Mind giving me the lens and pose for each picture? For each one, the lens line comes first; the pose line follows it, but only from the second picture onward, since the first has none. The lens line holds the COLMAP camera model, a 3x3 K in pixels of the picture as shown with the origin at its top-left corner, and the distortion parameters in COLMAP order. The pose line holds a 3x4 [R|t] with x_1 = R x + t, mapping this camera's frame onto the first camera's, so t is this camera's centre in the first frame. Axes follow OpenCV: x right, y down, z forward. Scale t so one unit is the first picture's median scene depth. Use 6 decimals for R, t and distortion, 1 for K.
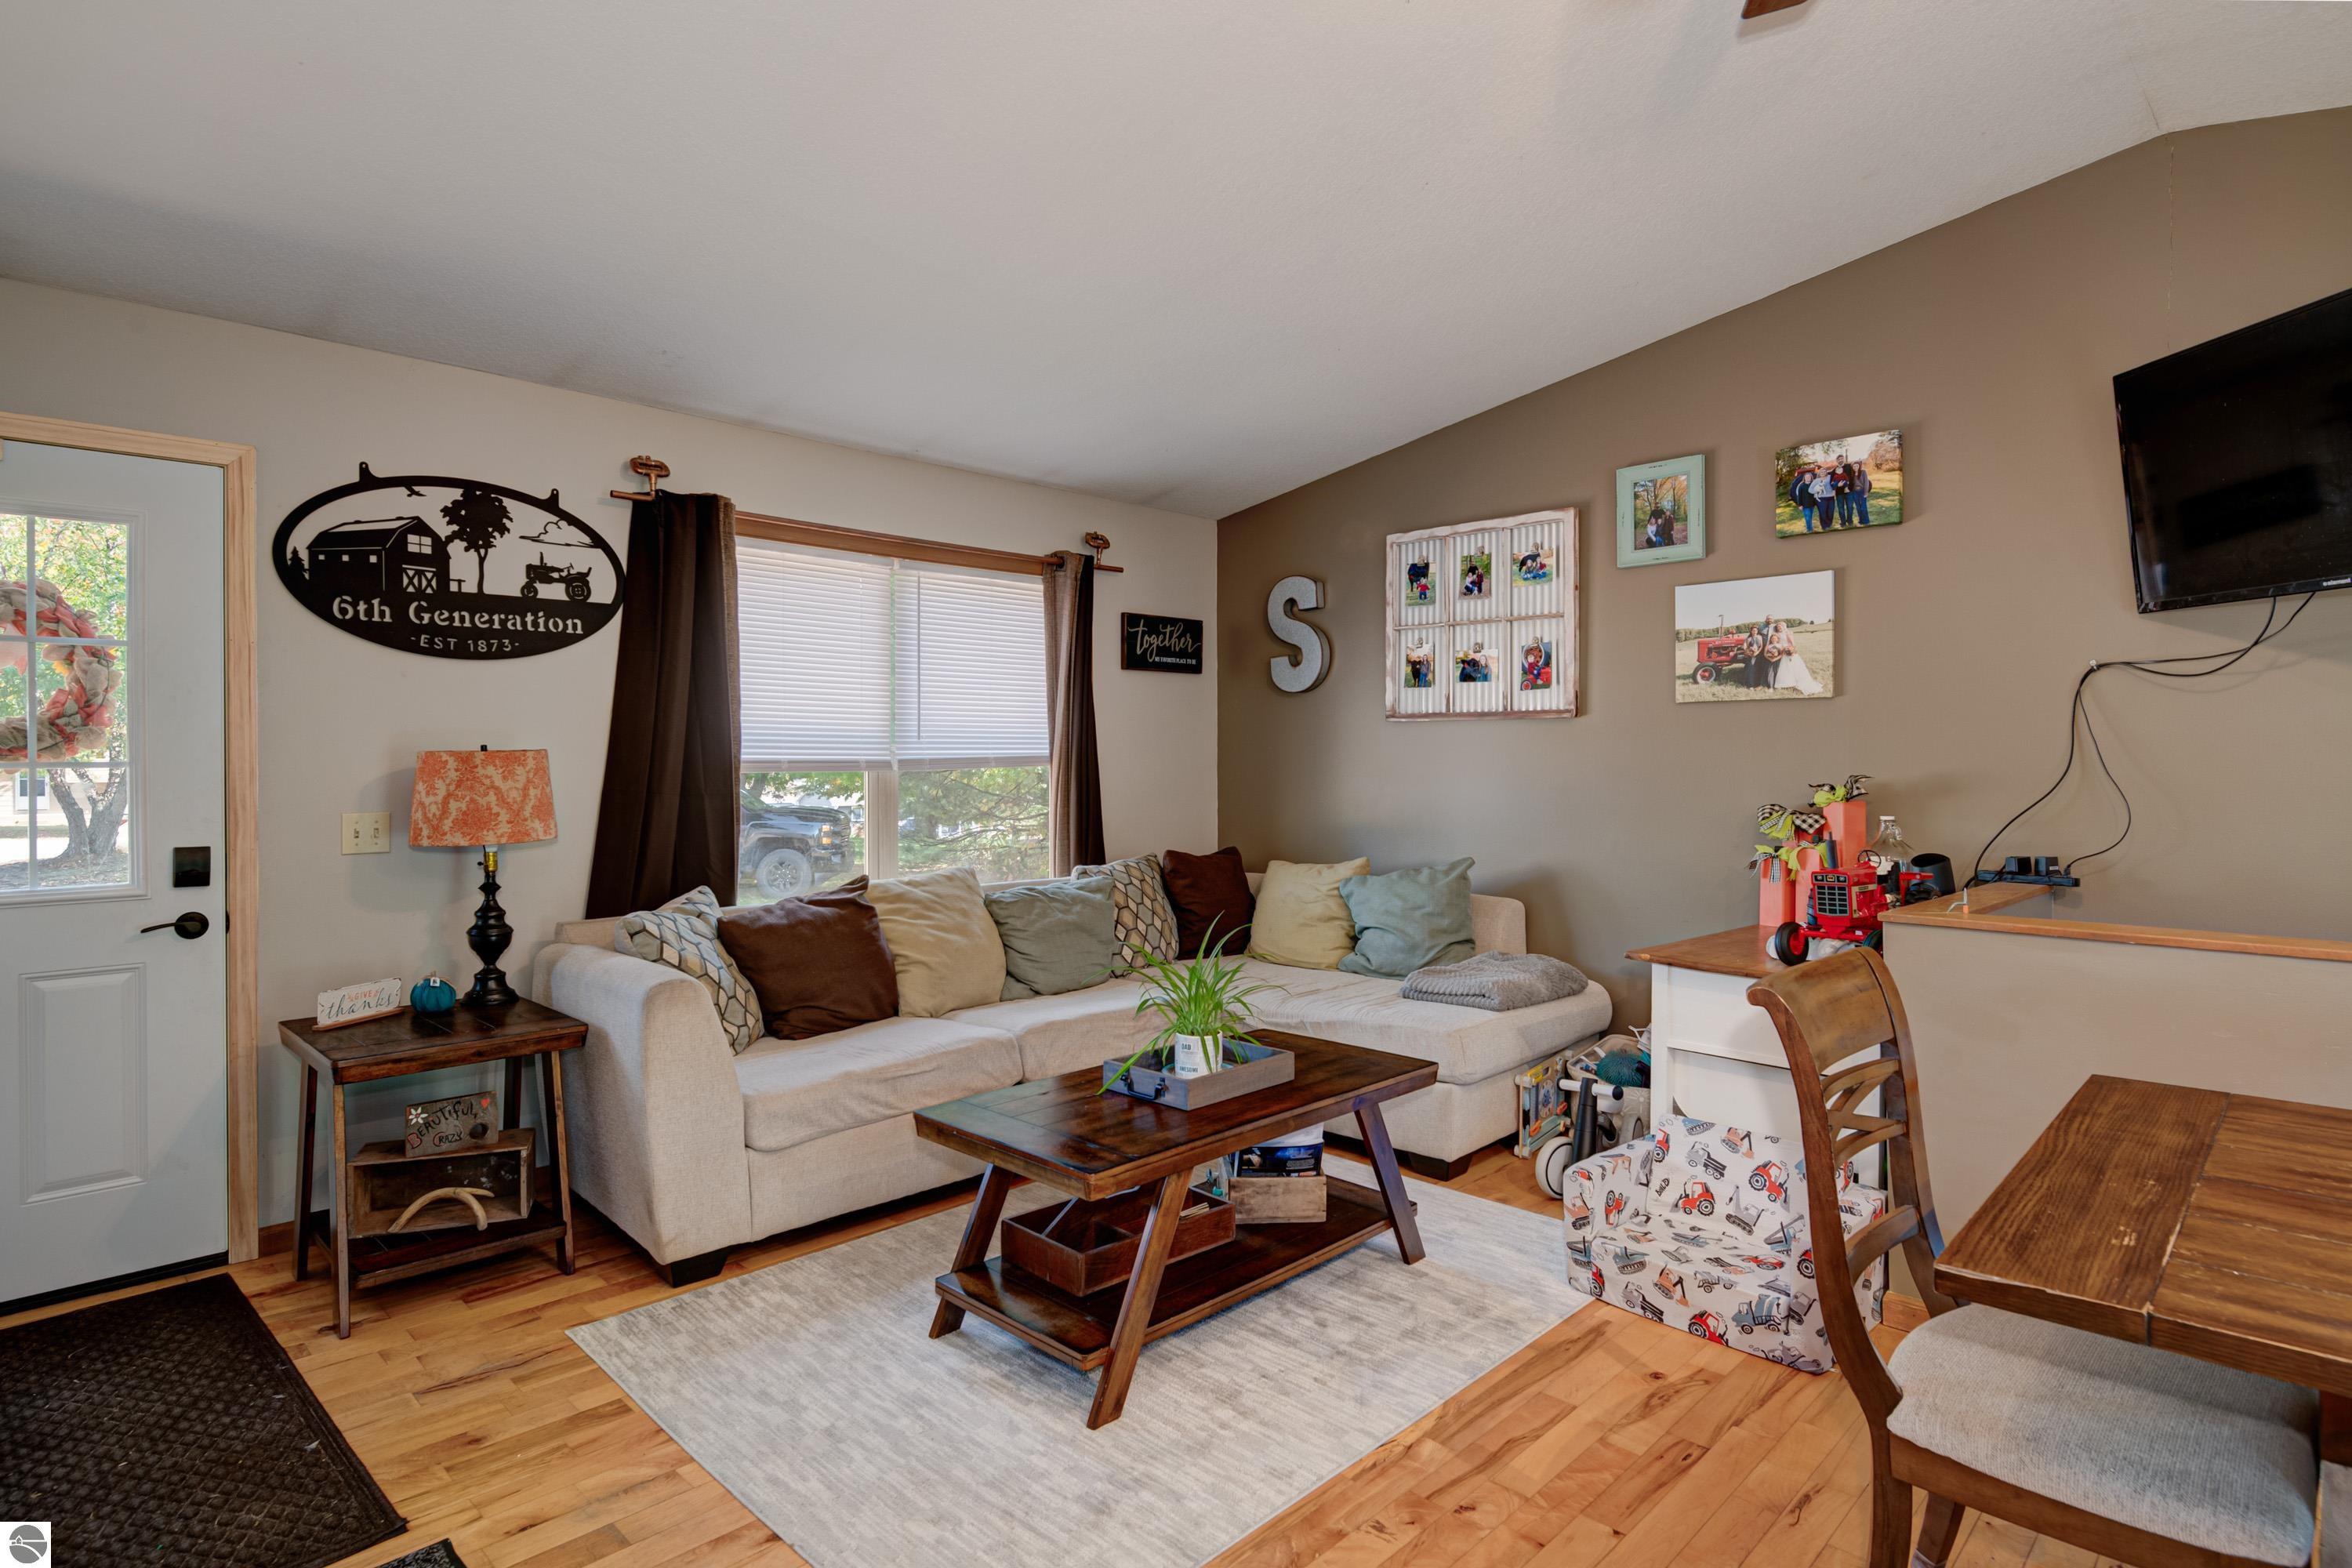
lens RADIAL K [[1259.6, 0, 1129.4], [0, 1259.6, 763.1], [0, 0, 1]] dist [-0.003027, -0.000919]
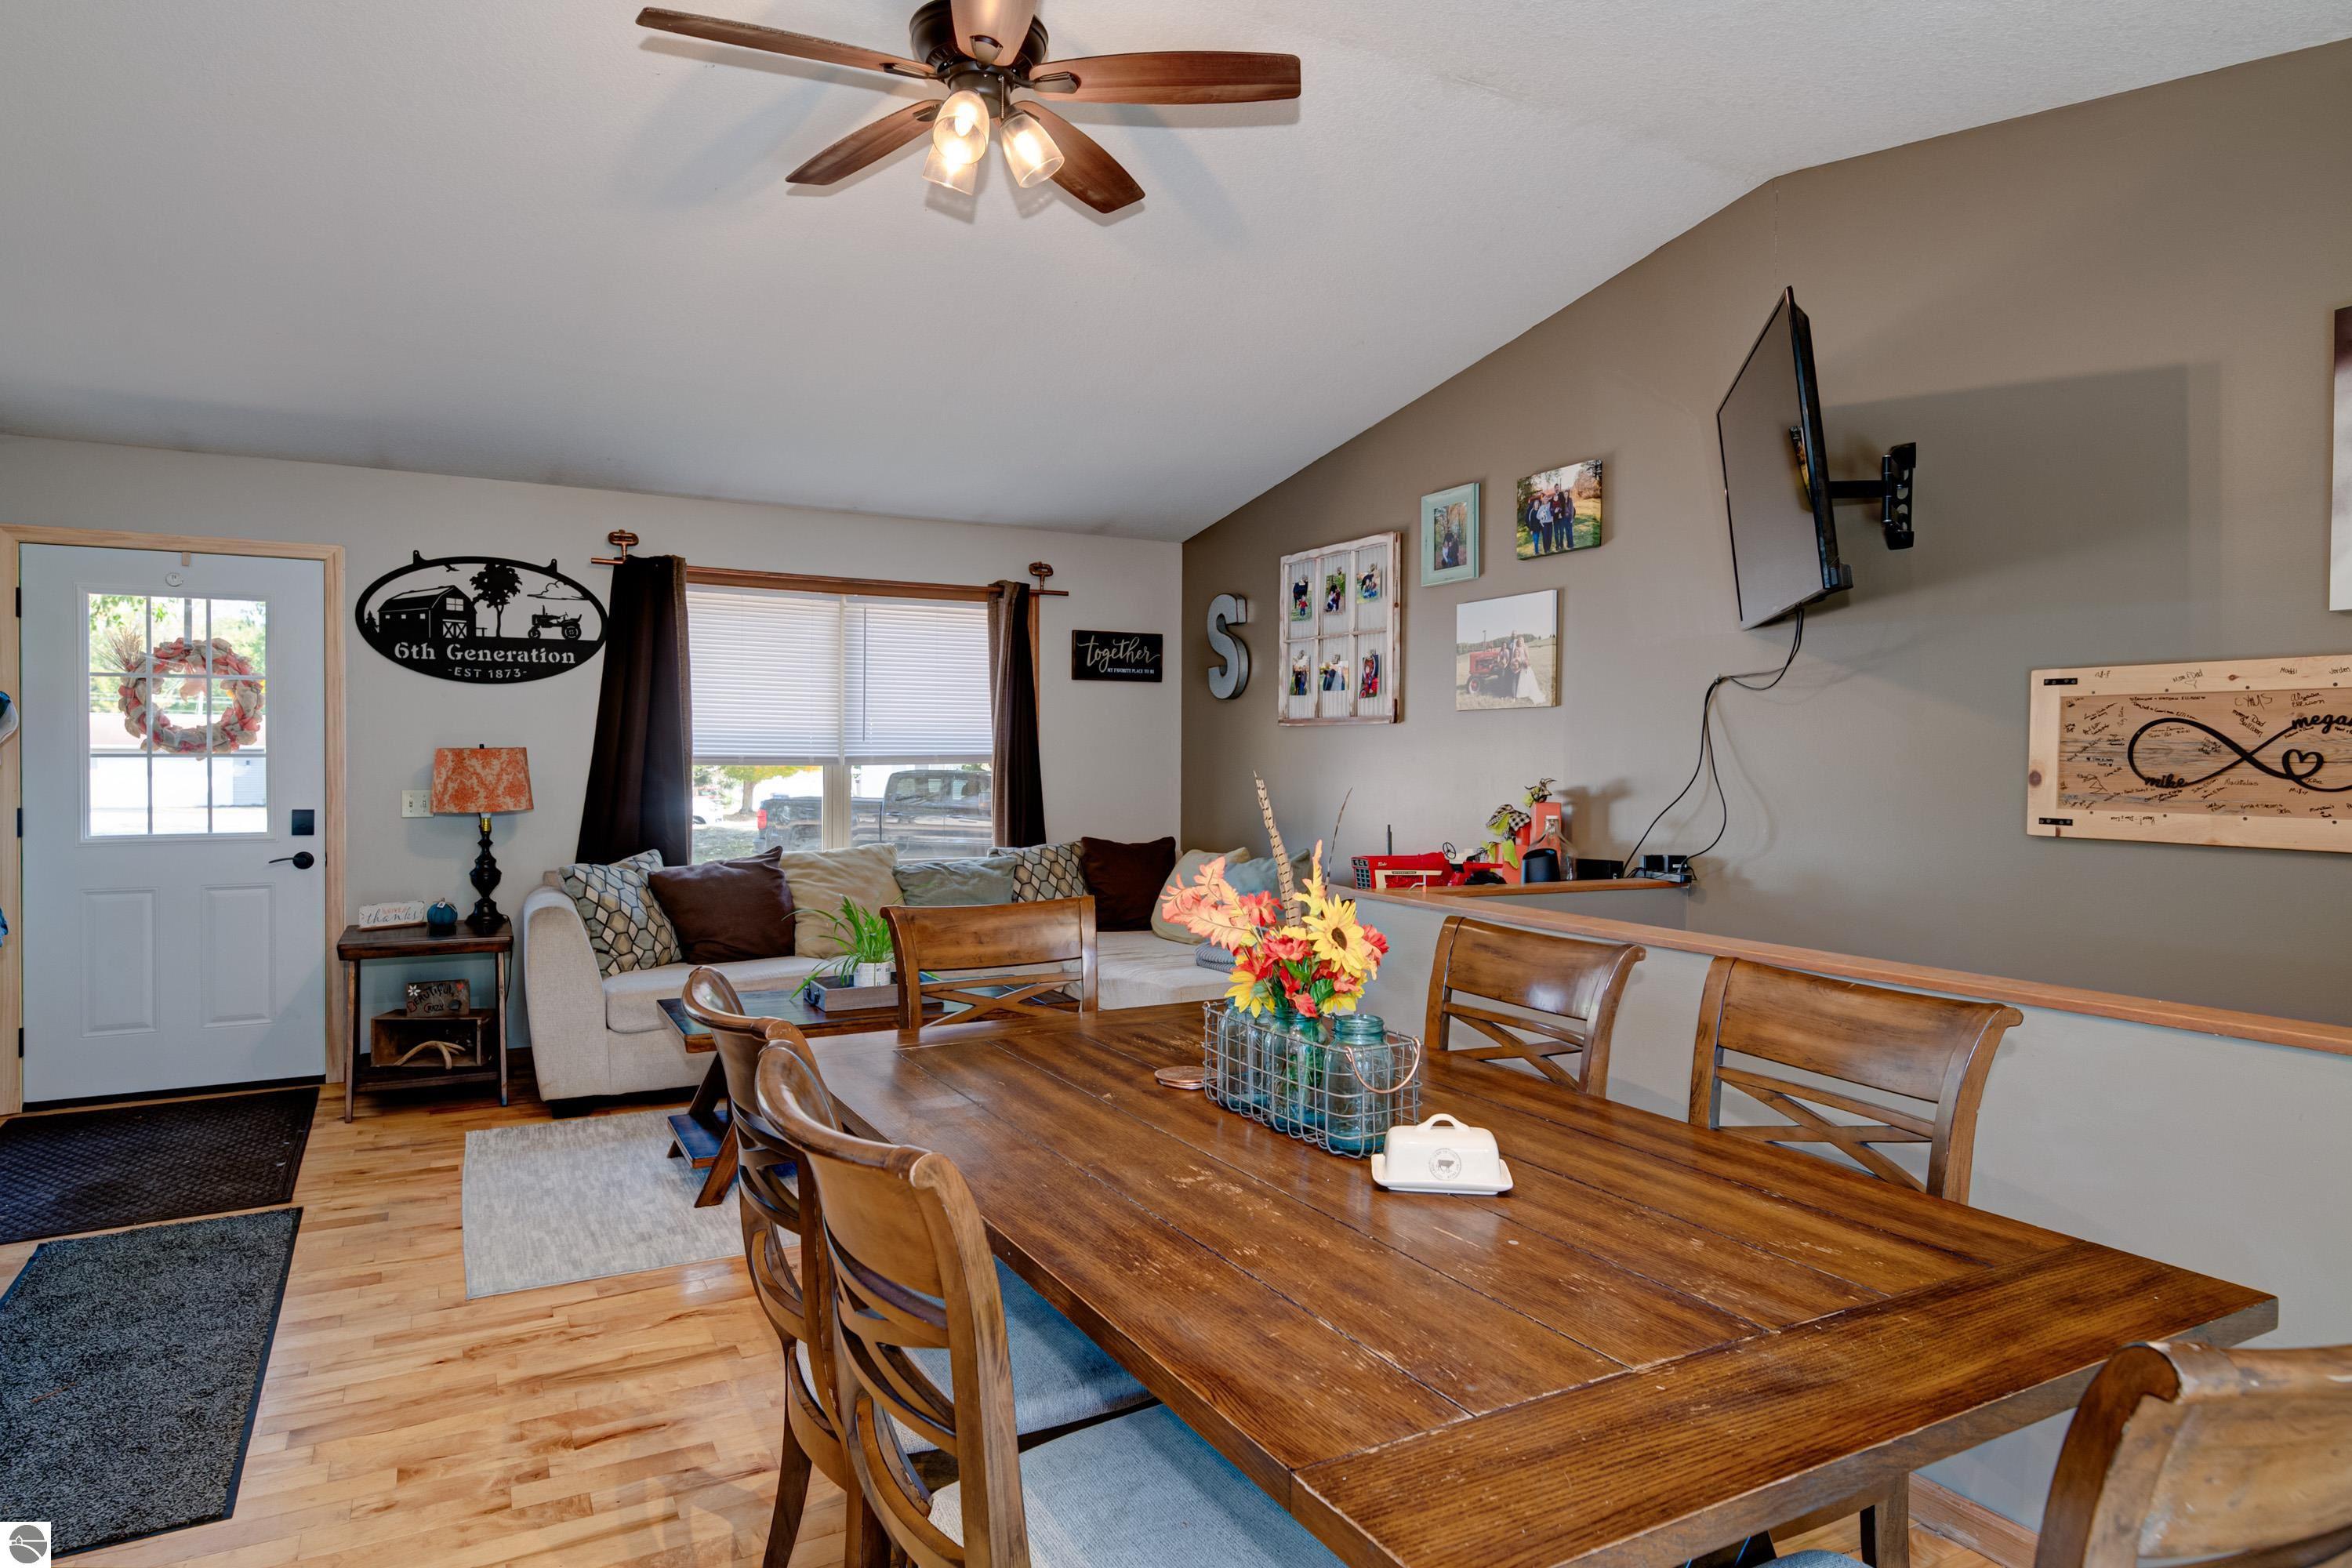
lens RADIAL K [[1389.6, 0, 1167.5], [0, 1389.6, 769.7], [0, 0, 1]] dist [0.000928, 0.000006]
pose [[0.956031, 0.011212, -0.293051, 0.597415], [-0.009338, 0.999926, 0.007792, -0.004032], [0.293117, -0.004713, 0.956065, -0.247921]]
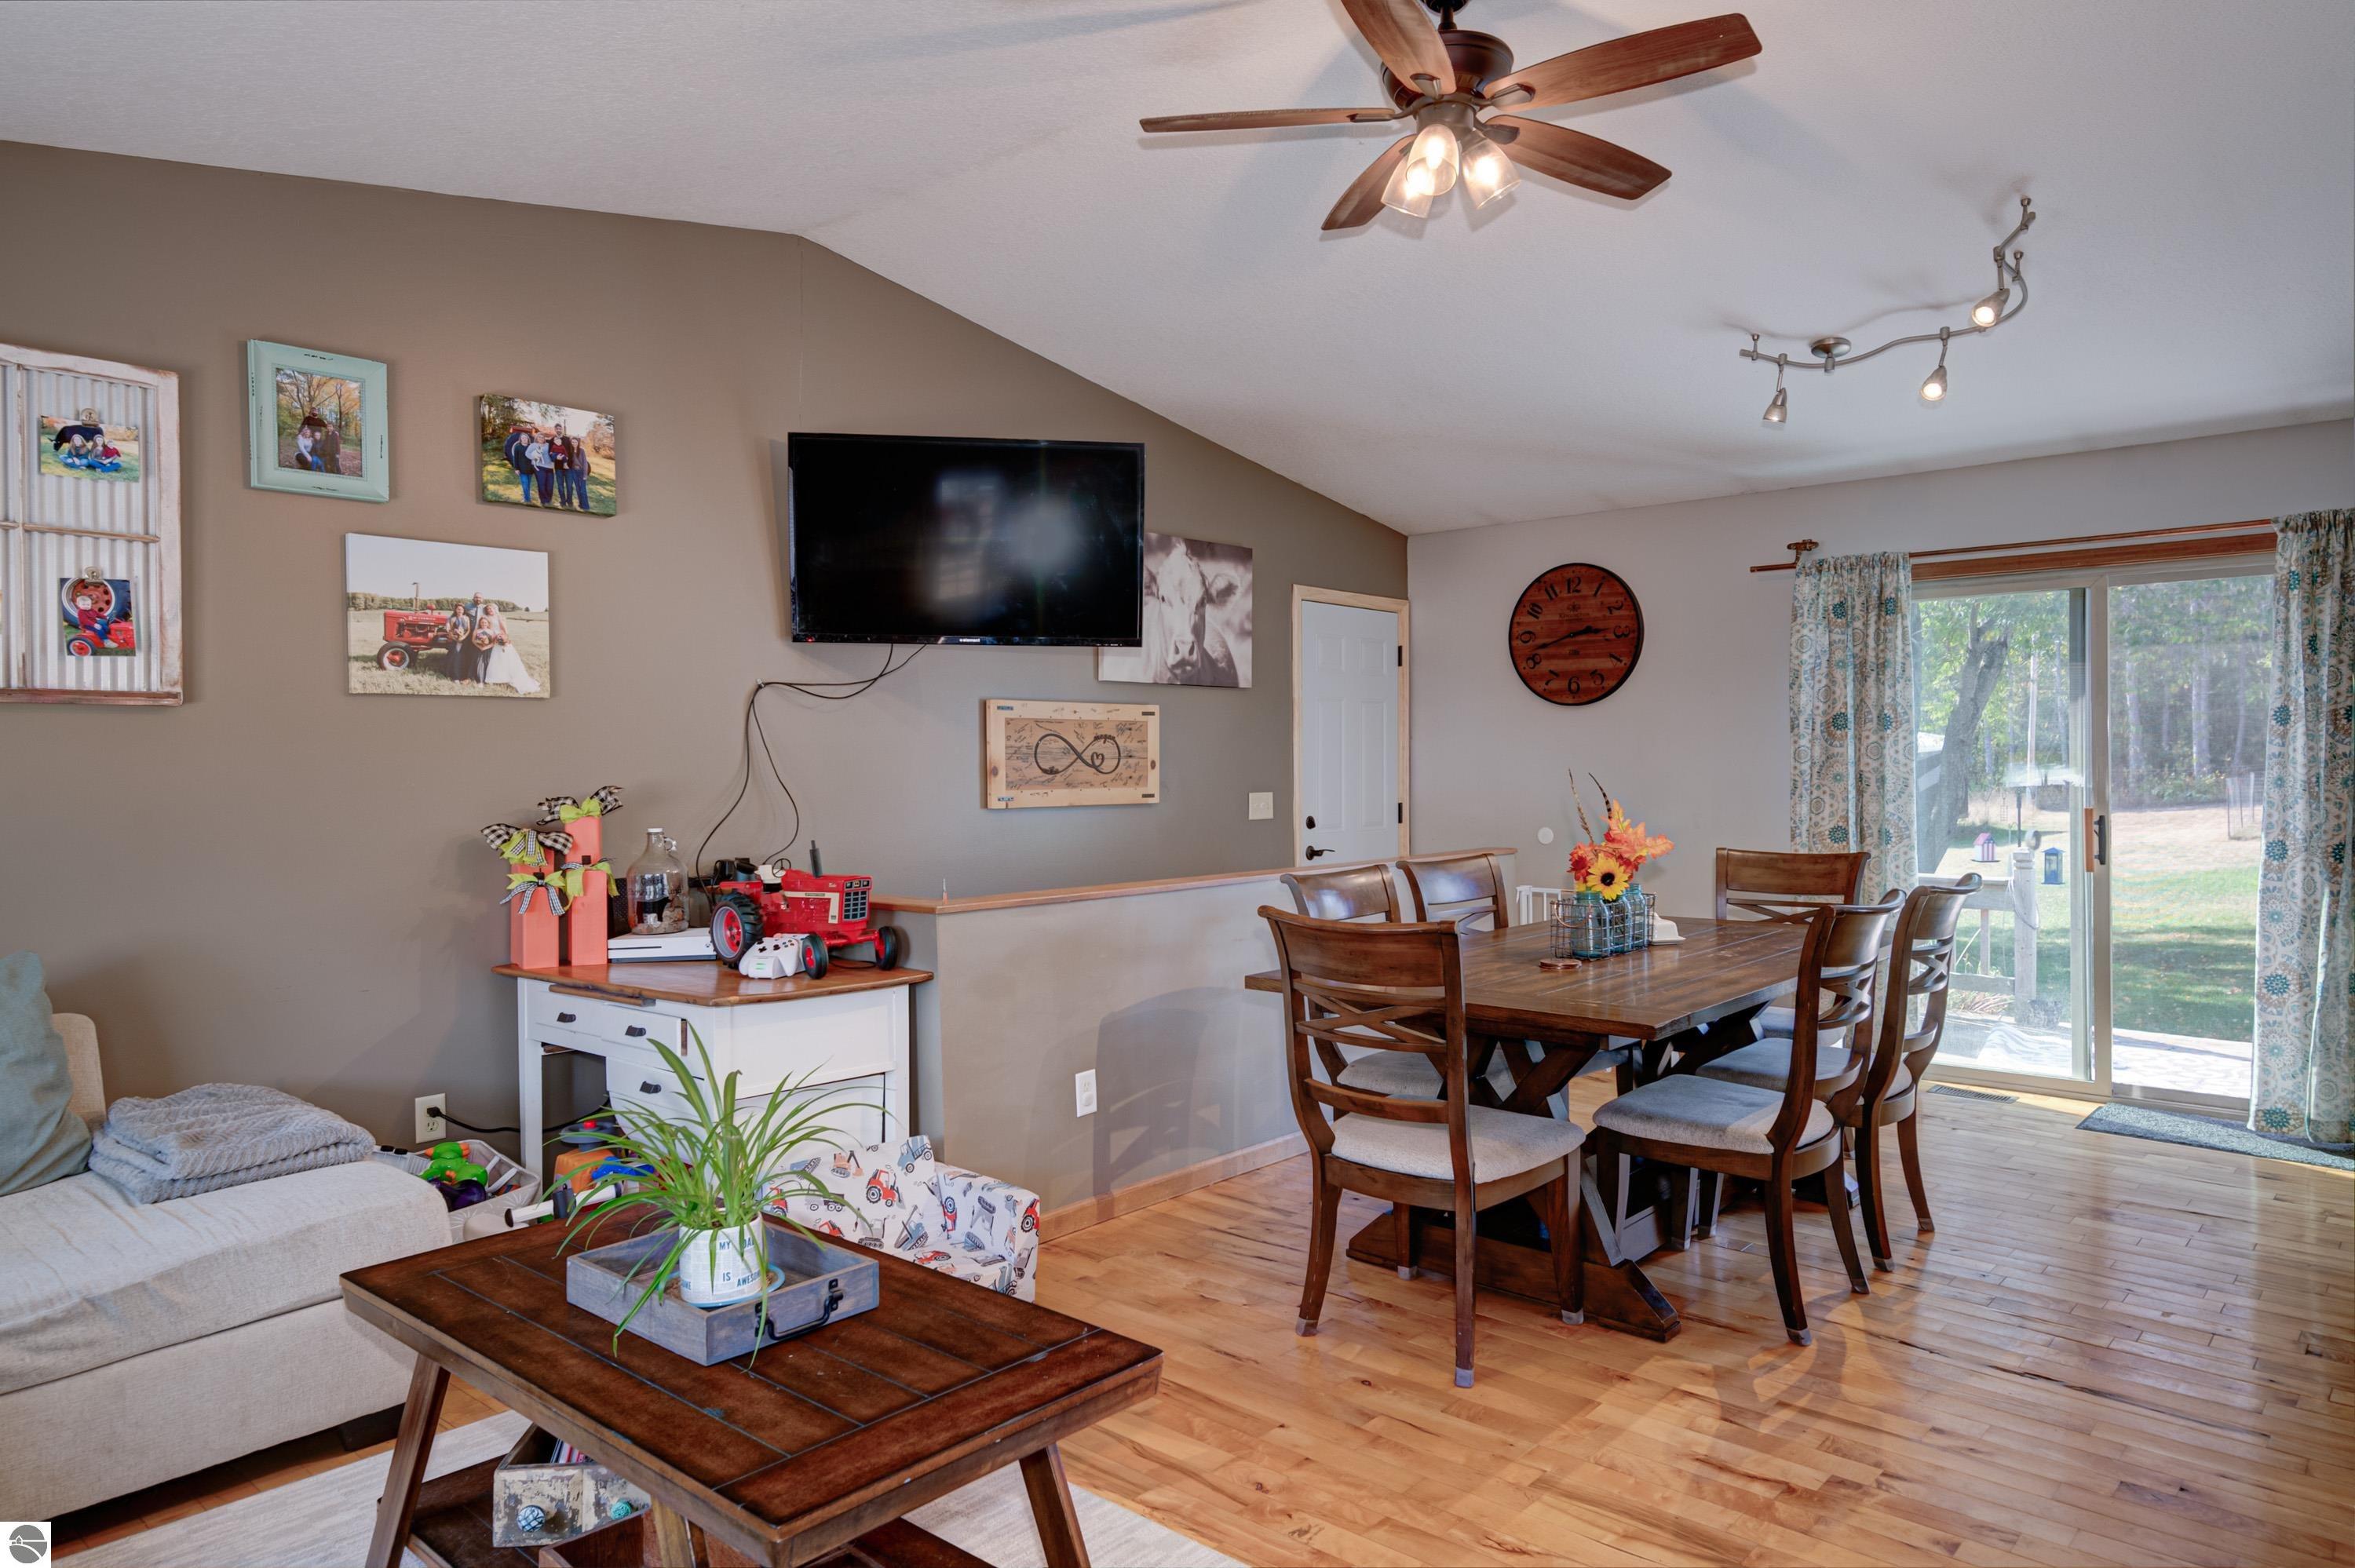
lens RADIAL K [[1453.2, 0, 1289.7], [0, 1453.2, 766.8], [0, 0, 1]] dist [0.038434, -0.002578]
pose [[-0.107786, -0.003142, 0.994169, -0.513951], [0.009219, 0.999949, 0.004160, -0.004181], [-0.994131, 0.009613, -0.107752, 0.602930]]
